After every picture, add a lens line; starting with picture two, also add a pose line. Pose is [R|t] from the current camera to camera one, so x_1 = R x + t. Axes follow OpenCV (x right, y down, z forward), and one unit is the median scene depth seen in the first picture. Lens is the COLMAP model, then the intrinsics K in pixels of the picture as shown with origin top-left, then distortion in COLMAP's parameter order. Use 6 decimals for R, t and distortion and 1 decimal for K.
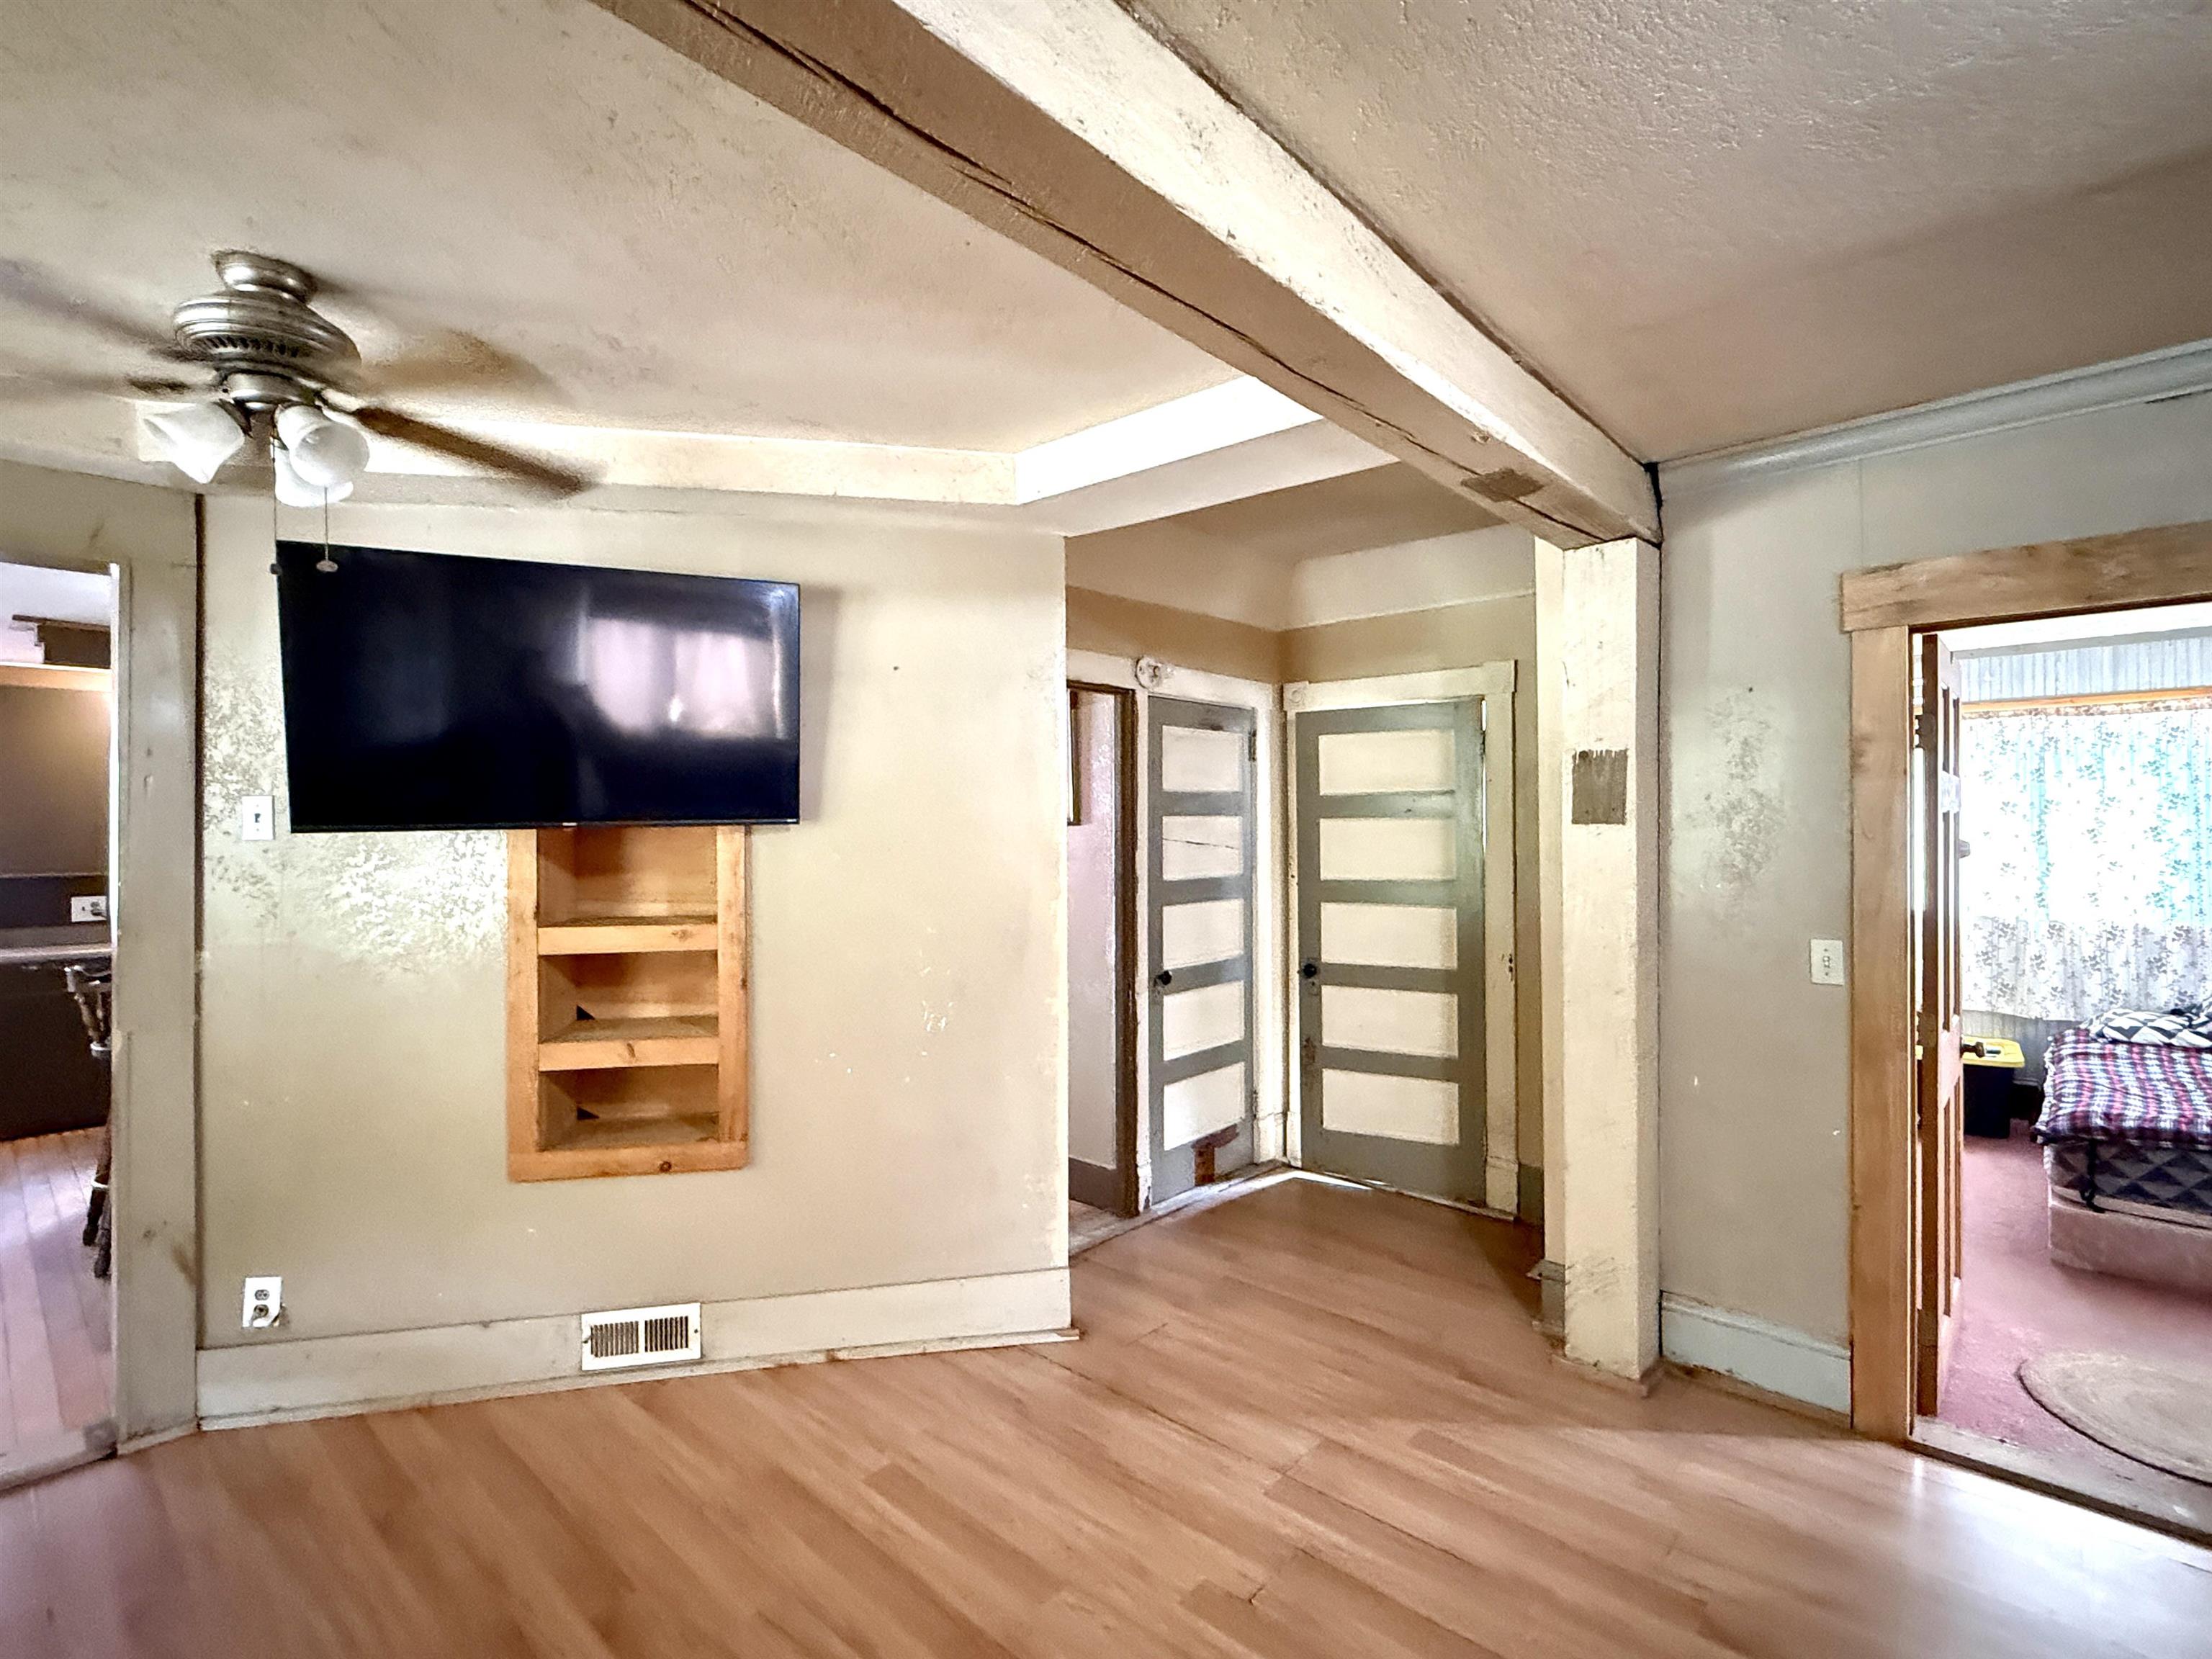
lens RADIAL K [[1053.0, 0, 1105.8], [0, 1053.0, 828.6], [0, 0, 1]] dist [-0.002293, 0.000002]
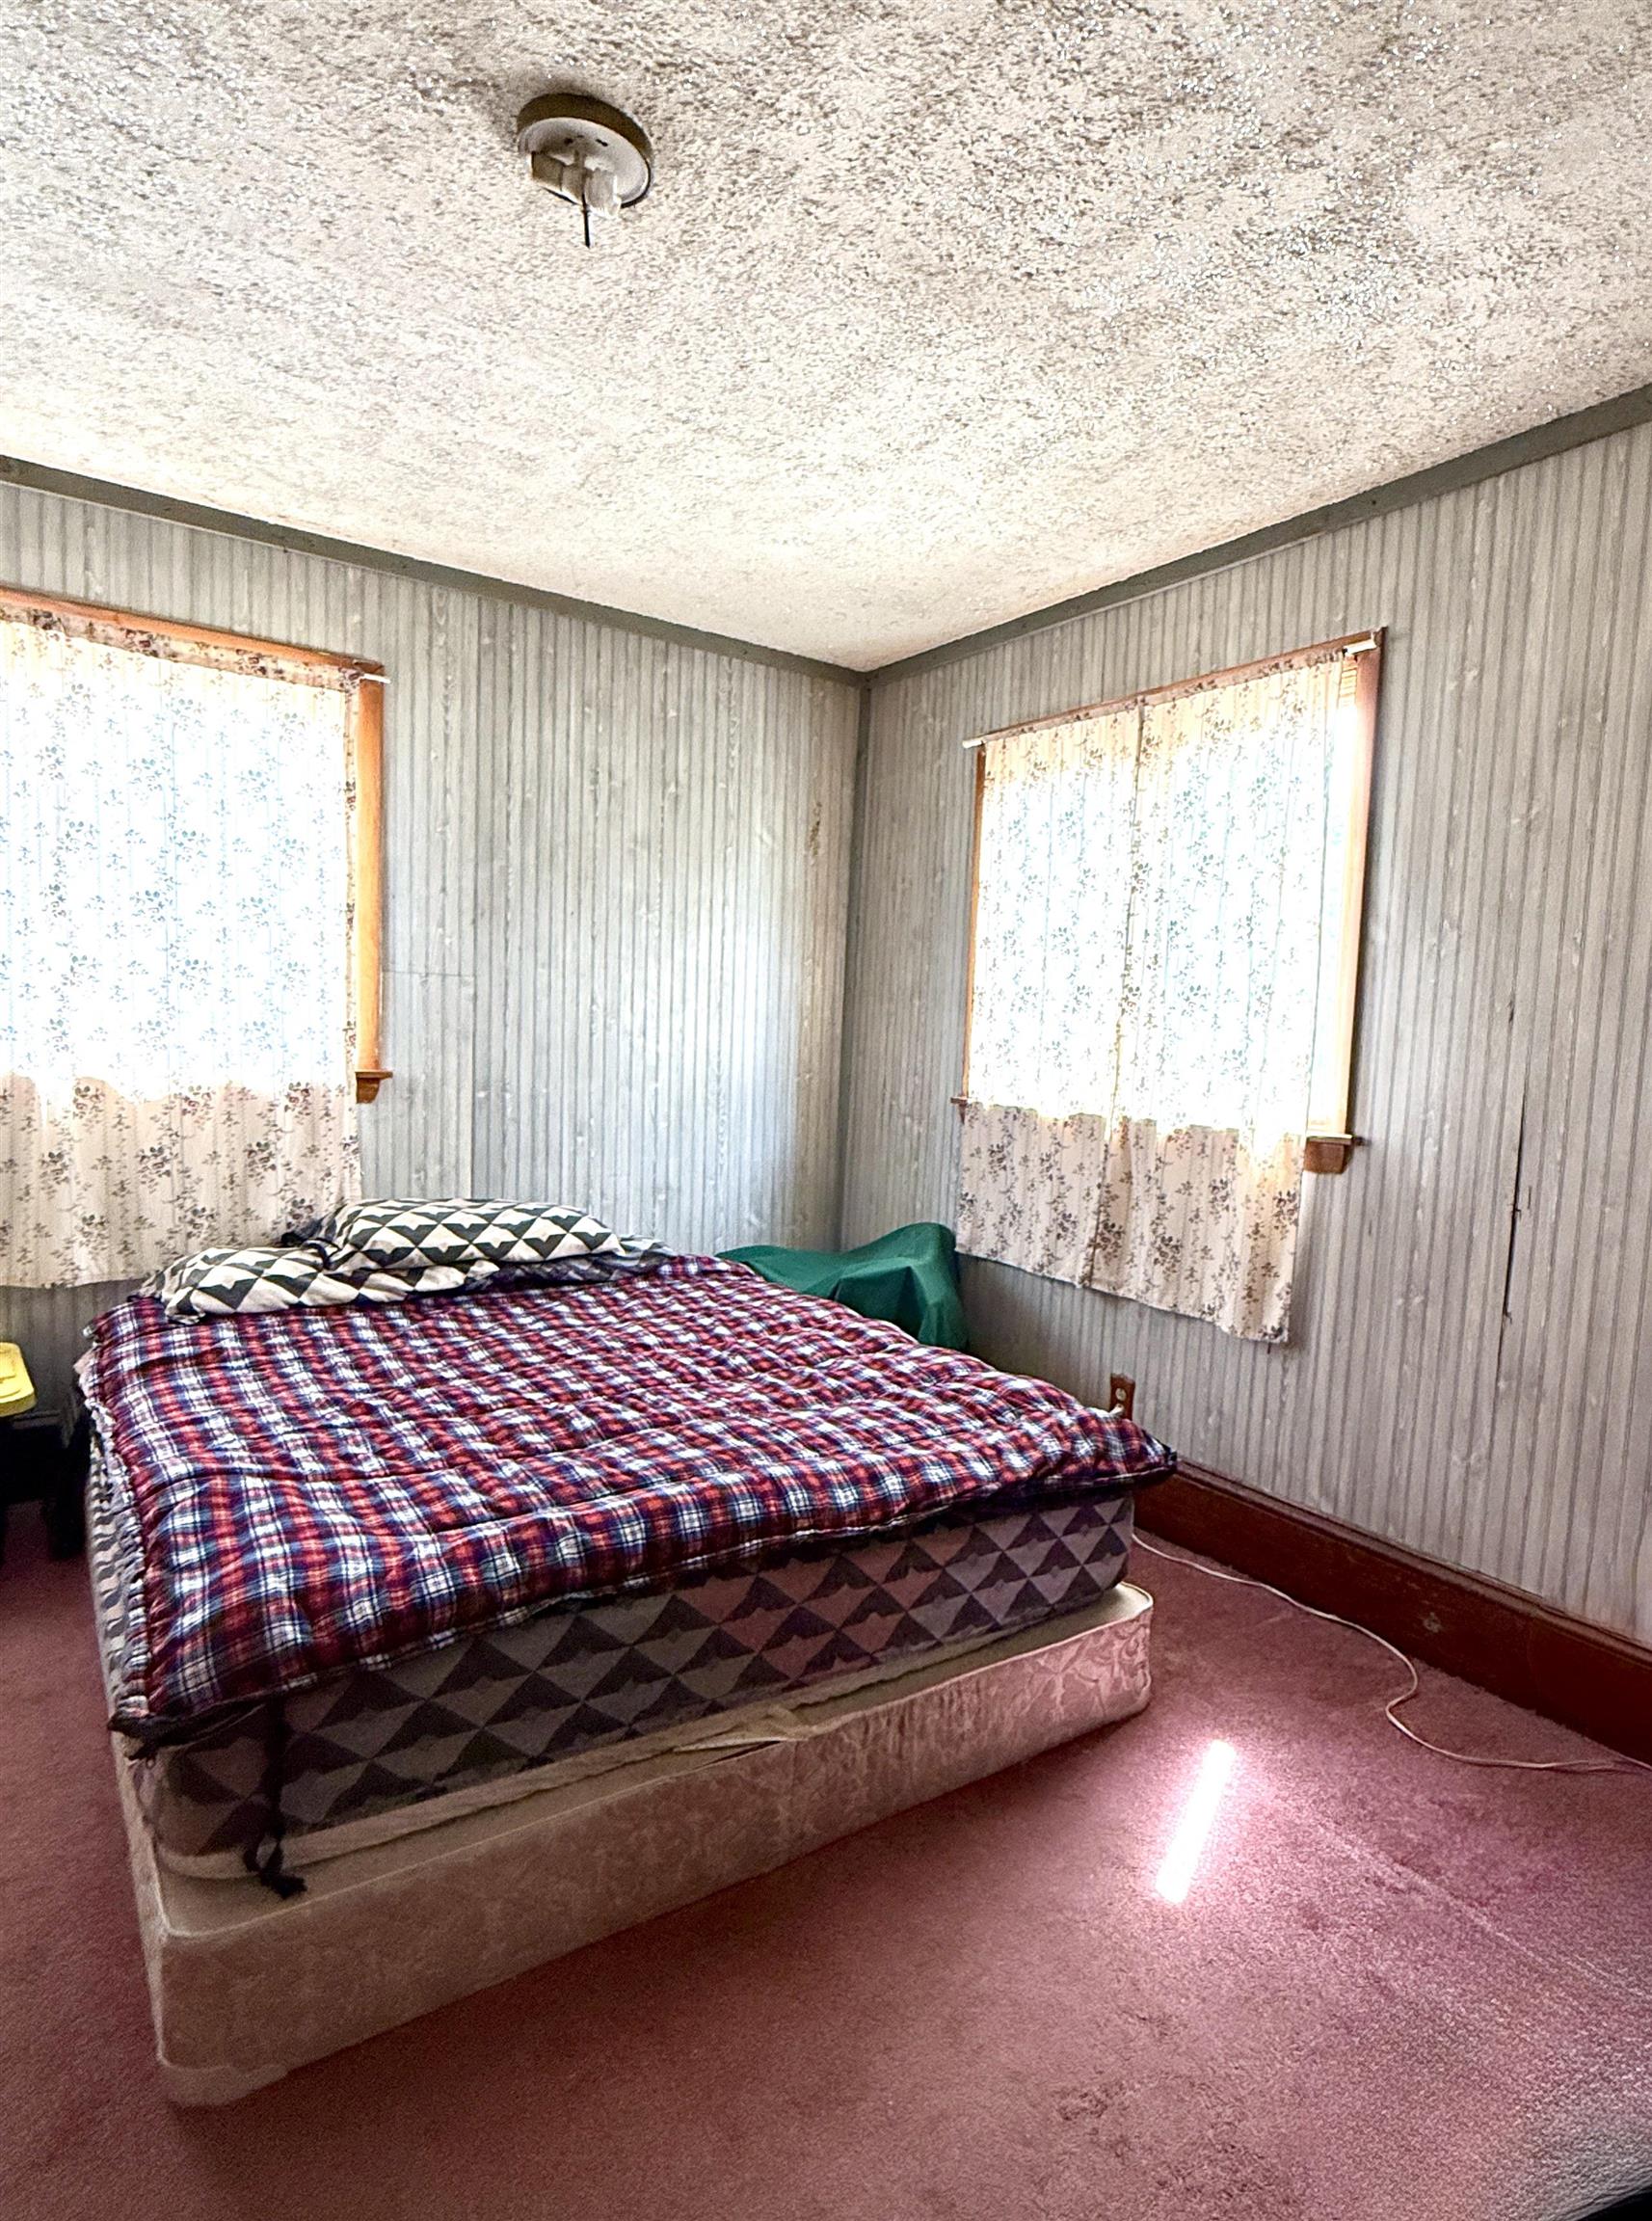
lens RADIAL K [[1057.2, 0, 833.9], [0, 1057.2, 1152.9], [0, 0, 1]] dist [-0.002293, 0.000002]
pose [[0.172211, -0.067158, 0.982768, 0.526177], [-0.049493, 0.995823, 0.076723, 0.073093], [-0.983816, -0.061853, 0.168168, 0.629663]]
